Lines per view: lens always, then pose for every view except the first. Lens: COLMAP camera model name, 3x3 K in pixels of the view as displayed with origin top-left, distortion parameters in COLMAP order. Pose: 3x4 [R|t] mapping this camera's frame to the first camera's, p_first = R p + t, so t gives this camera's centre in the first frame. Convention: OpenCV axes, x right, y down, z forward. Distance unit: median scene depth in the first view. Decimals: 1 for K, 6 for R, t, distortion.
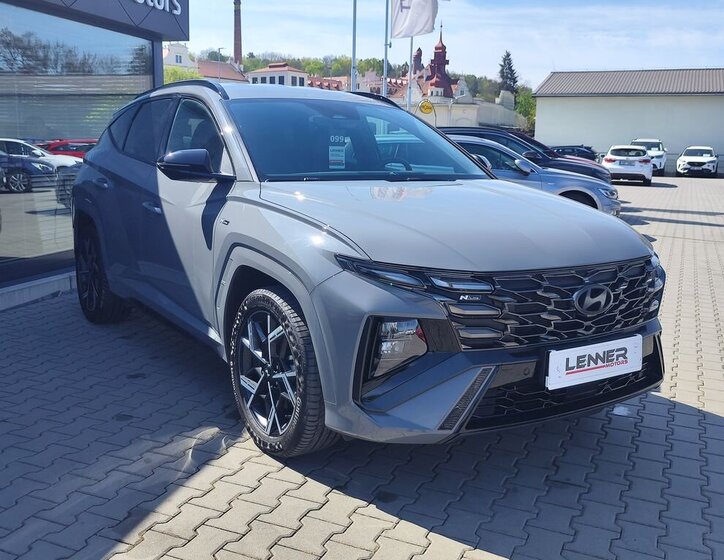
lens RADIAL K [[805.1, 0, 362.0], [0, 805.1, 280.0], [0, 0, 1]] dist [0.005664, -0.032932]
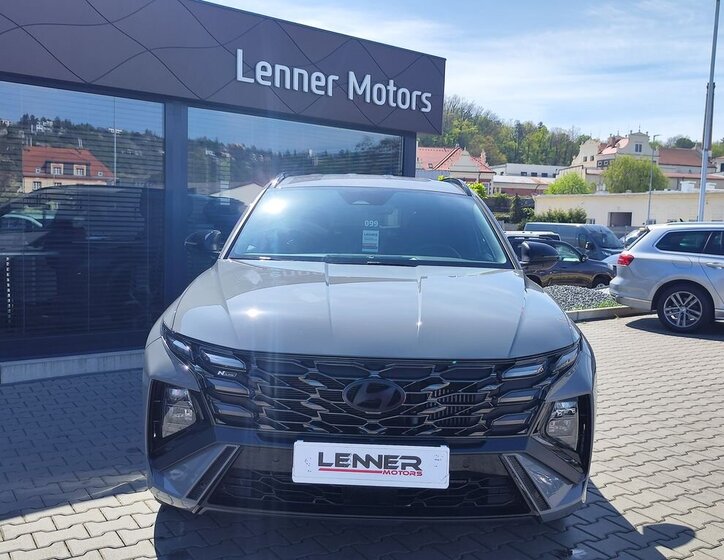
lens RADIAL K [[805.1, 0, 362.0], [0, 805.1, 280.0], [0, 0, 1]] dist [0.005664, -0.032932]
pose [[0.806139, 0.046261, -0.589915, 0.807898], [-0.110041, 0.991269, -0.072639, -0.037874], [0.581404, 0.123472, 0.804191, 0.240220]]
